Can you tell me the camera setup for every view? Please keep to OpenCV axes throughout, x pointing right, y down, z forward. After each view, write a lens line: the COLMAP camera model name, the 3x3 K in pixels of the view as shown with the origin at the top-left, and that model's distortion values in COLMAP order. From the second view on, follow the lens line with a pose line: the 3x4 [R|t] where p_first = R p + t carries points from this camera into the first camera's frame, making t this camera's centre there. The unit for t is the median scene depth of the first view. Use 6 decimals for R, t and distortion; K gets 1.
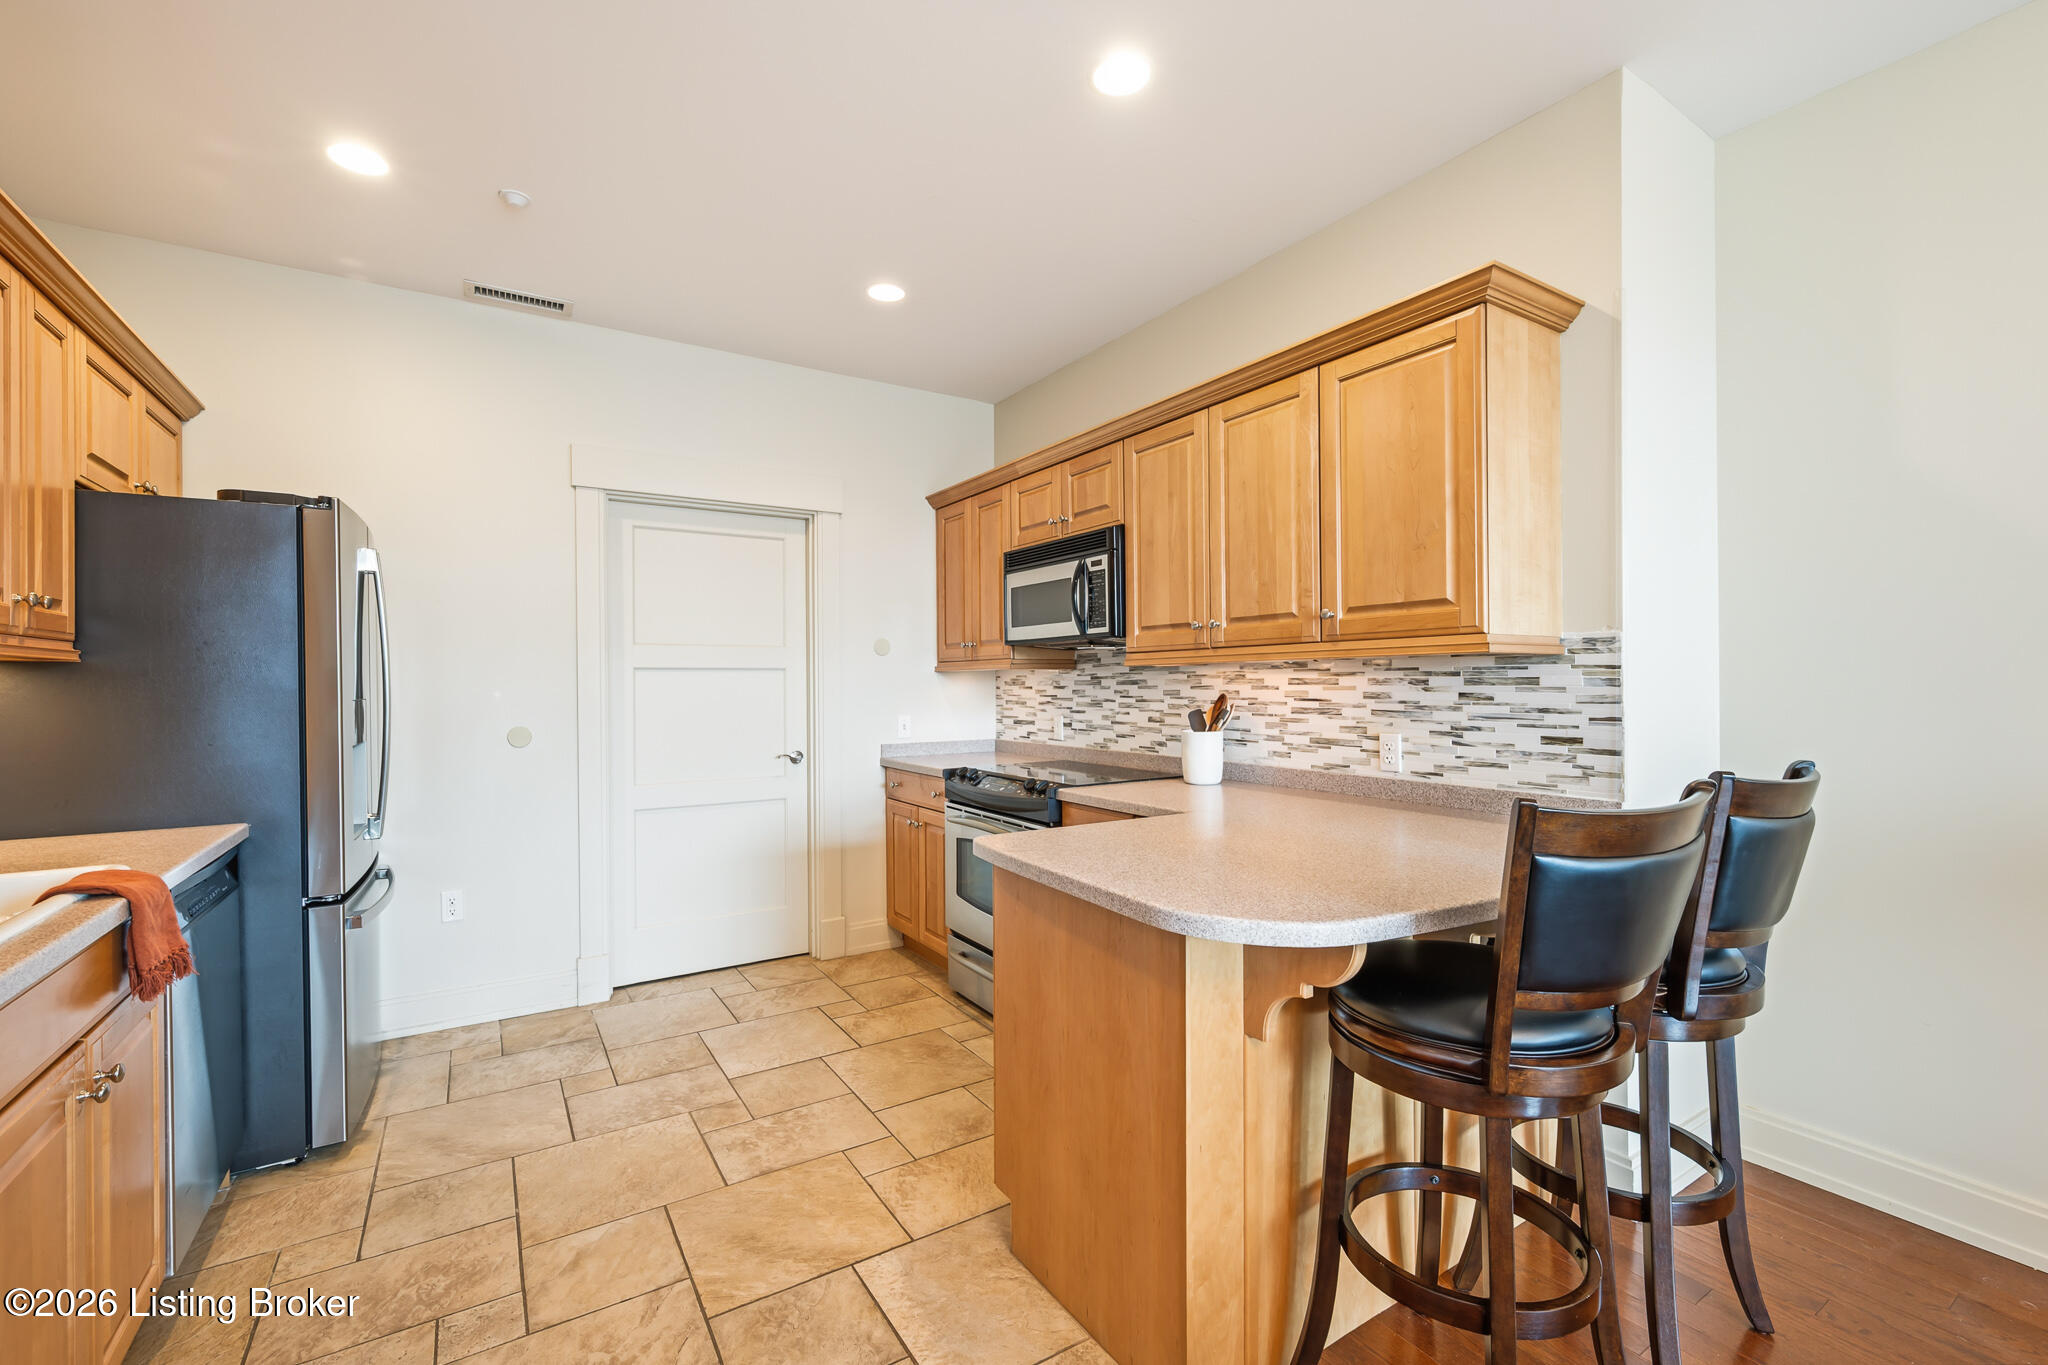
lens RADIAL K [[872.4, 0, 1024.0], [0, 872.4, 682.5], [0, 0, 1]] dist [0.002722, 0.000301]
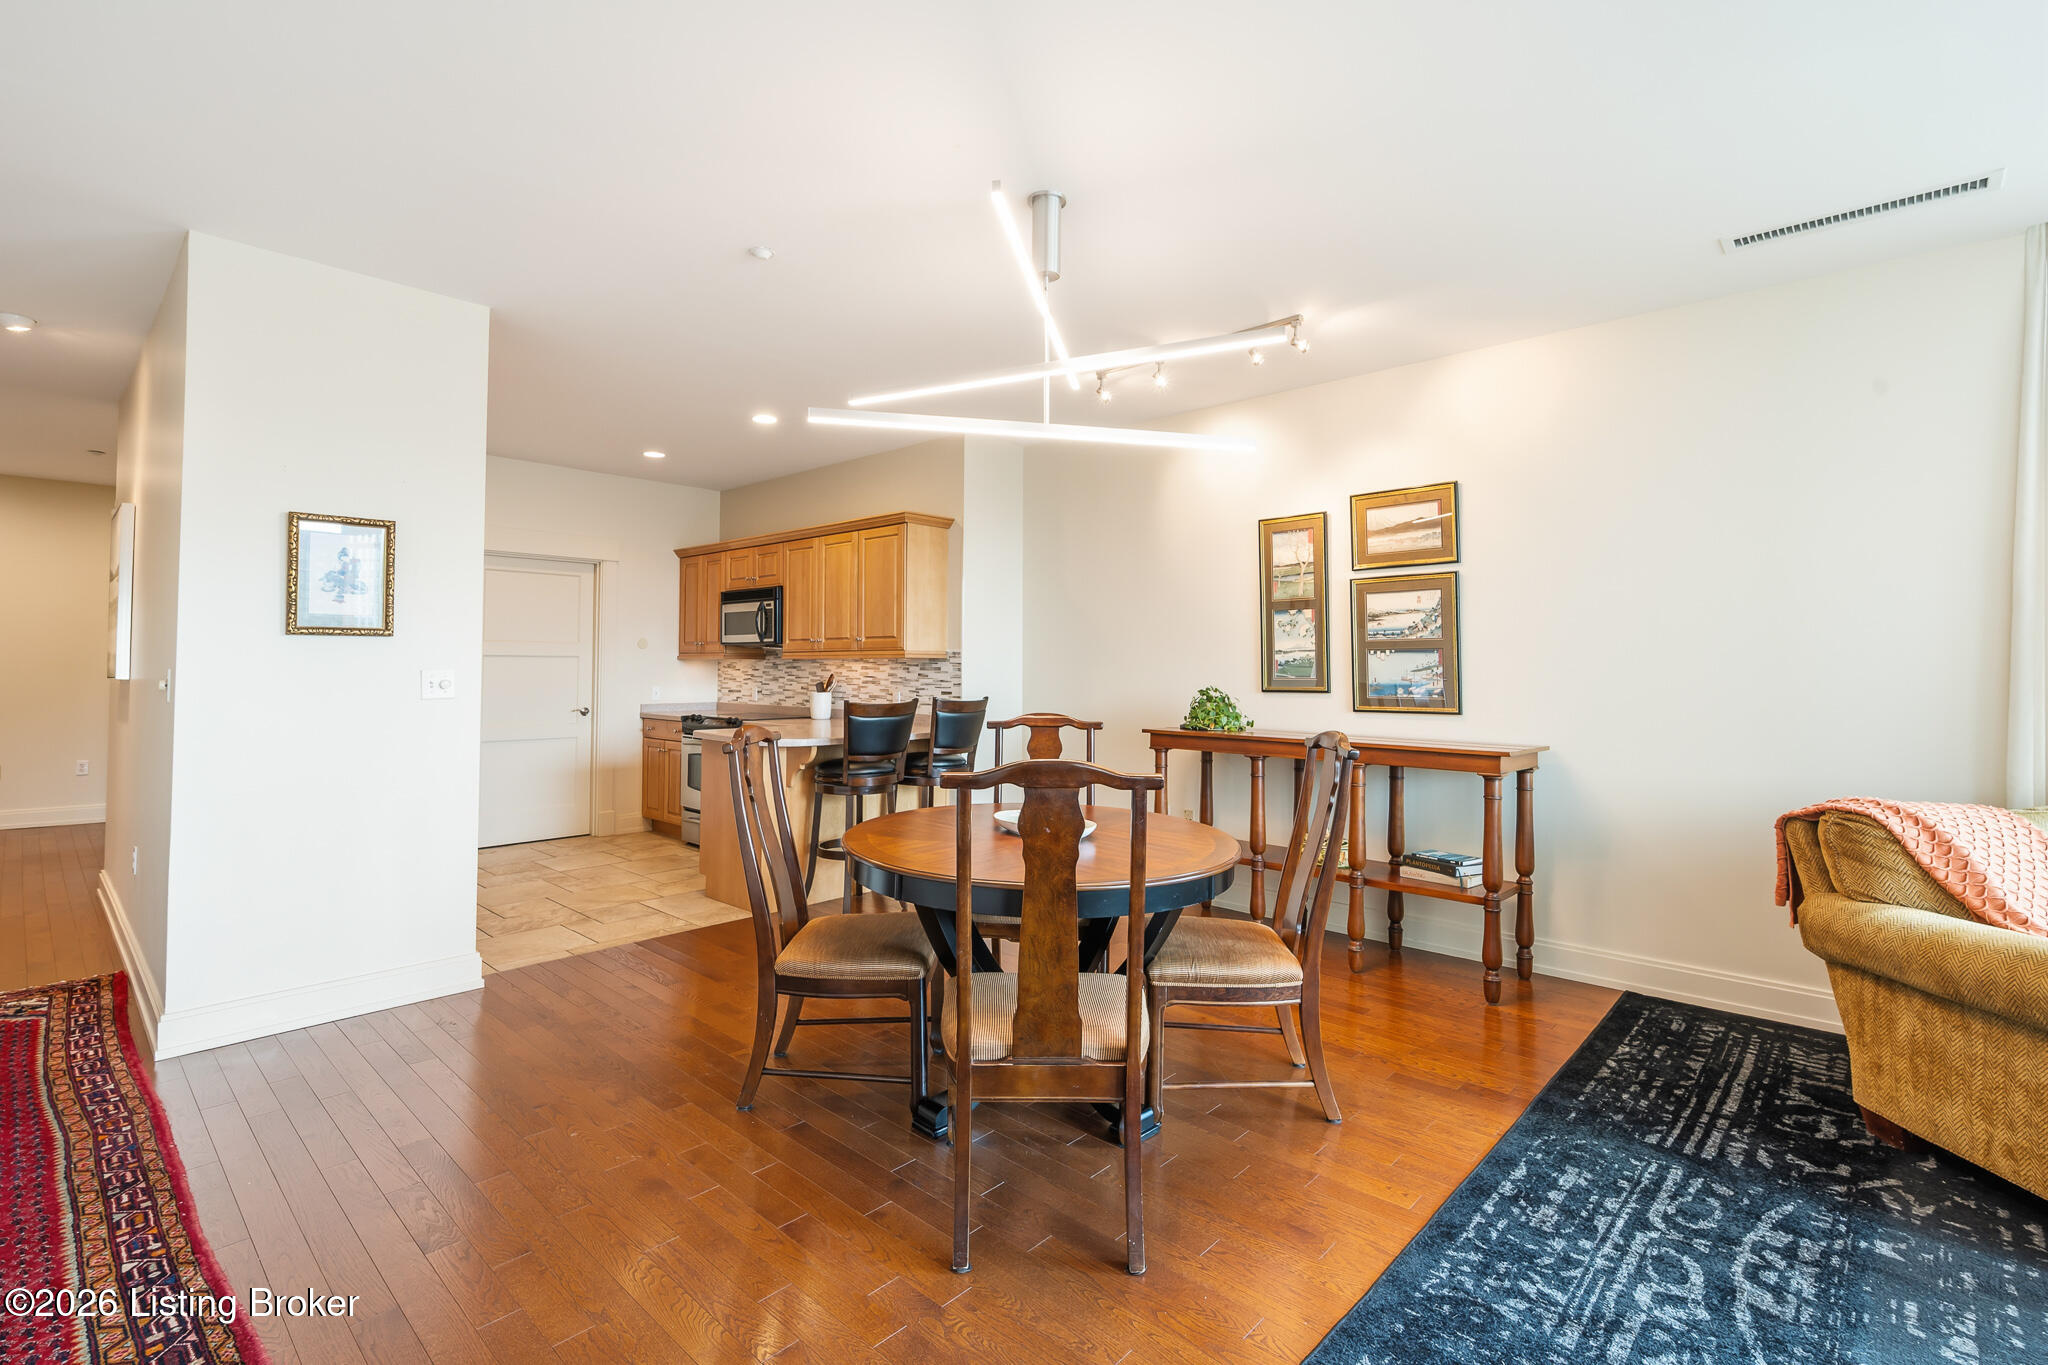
lens RADIAL K [[927.4, 0, 1024.5], [0, 927.4, 637.1], [0, 0, 1]] dist [-0.000349, -0.000353]
pose [[0.966701, 0.019248, 0.255185, 0.104951], [-0.011217, 0.999396, -0.032891, -0.005517], [-0.255664, 0.028934, 0.966333, -1.074253]]
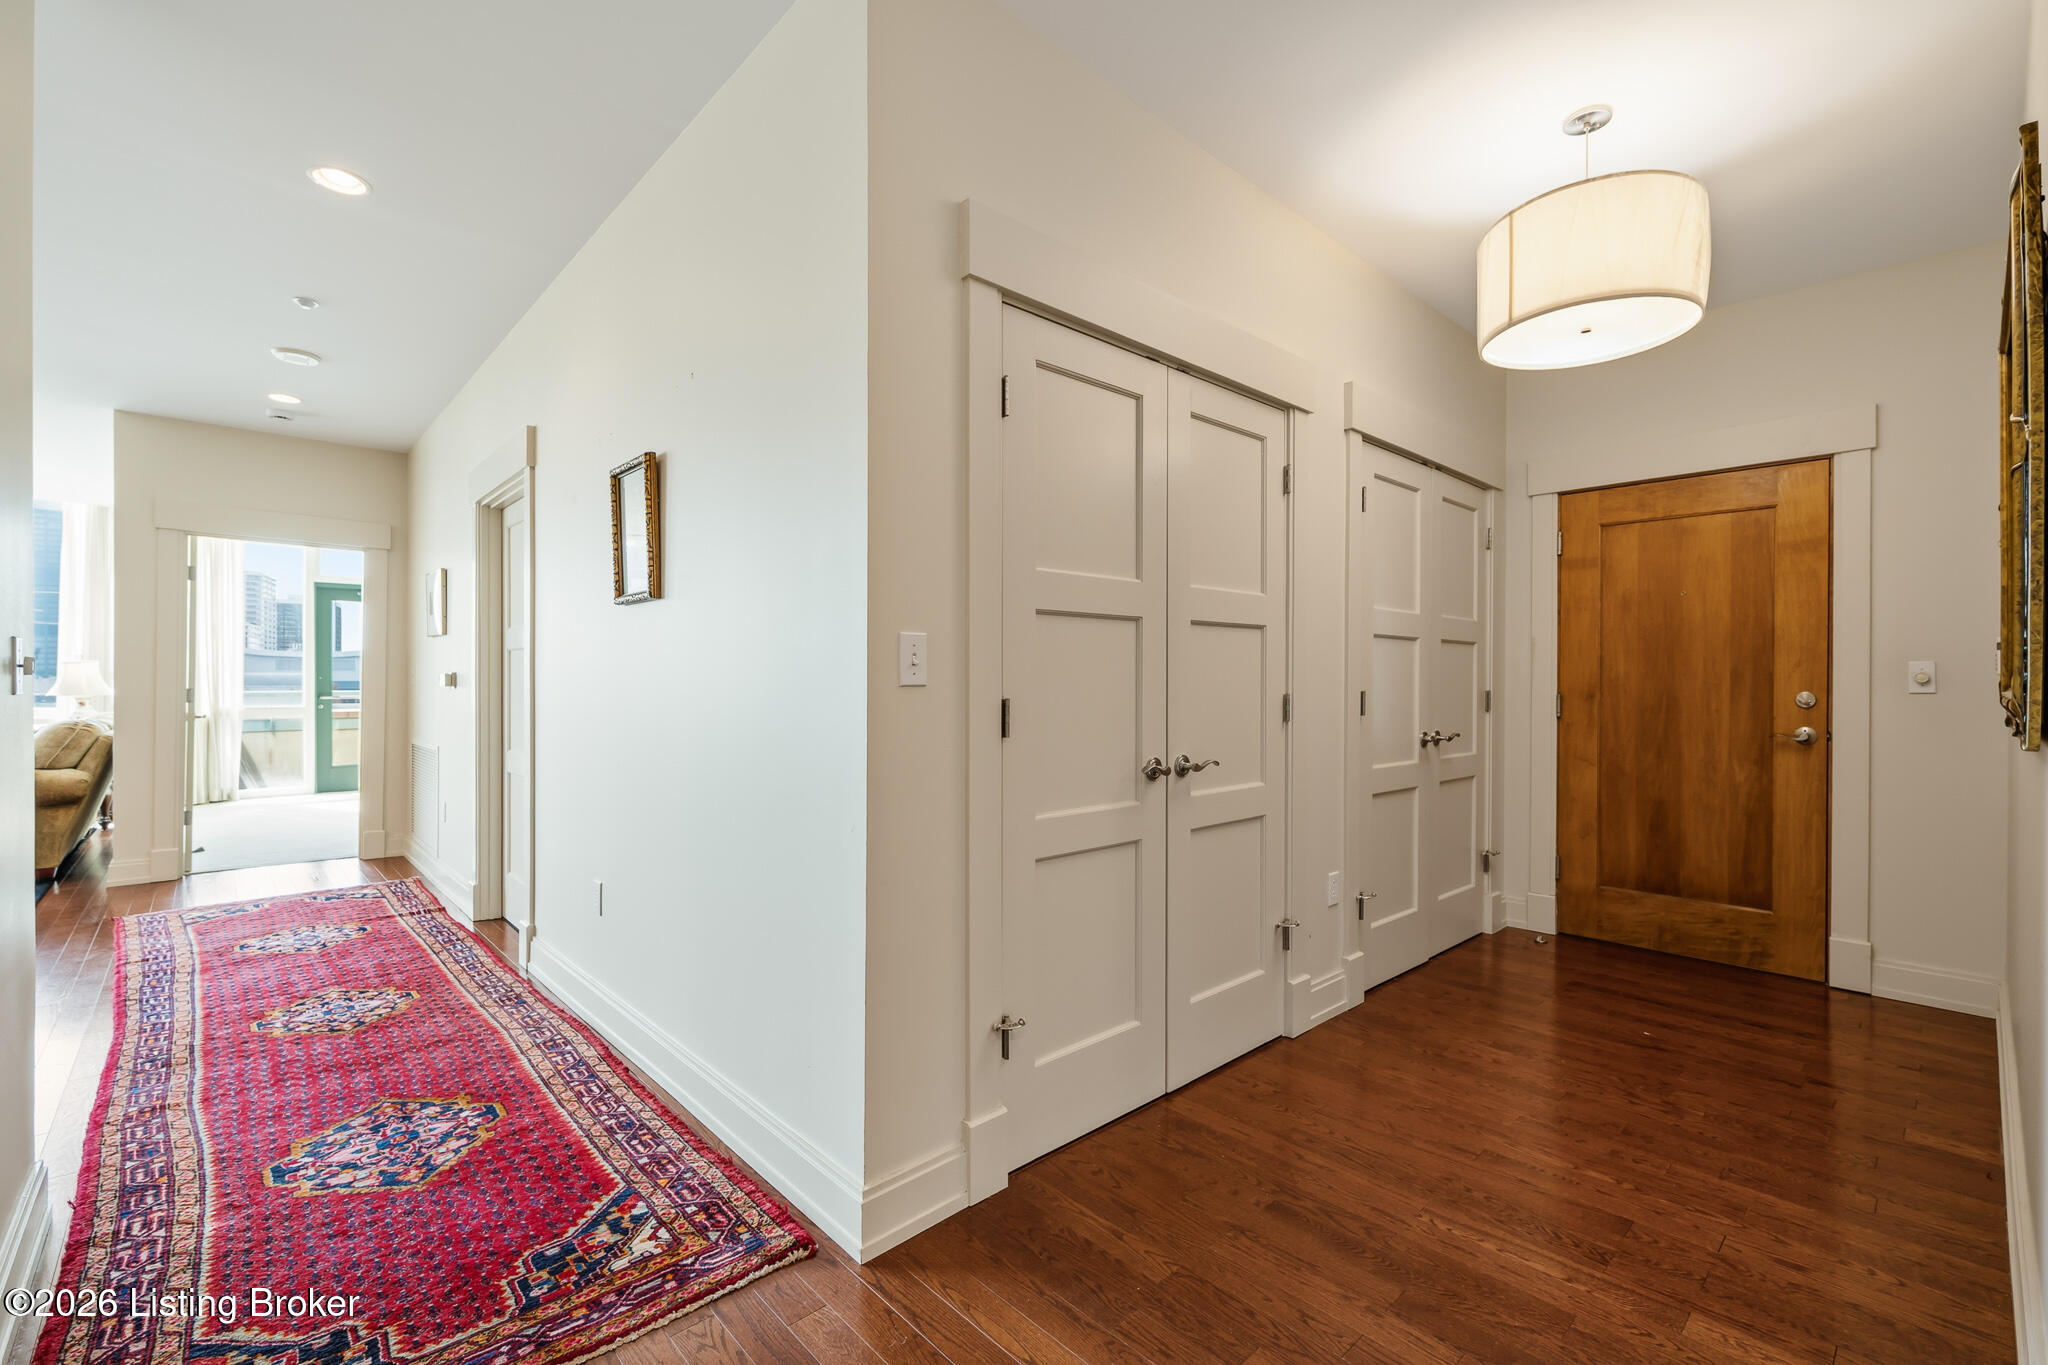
lens RADIAL K [[872.4, 0, 1024.0], [0, 872.4, 682.5], [0, 0, 1]] dist [0.002722, 0.000301]
pose [[-0.983467, 0.006105, -0.180982, -1.013486], [0.006257, 0.999980, -0.000267, 0.035880], [0.180977, -0.001395, -0.983486, 0.726959]]
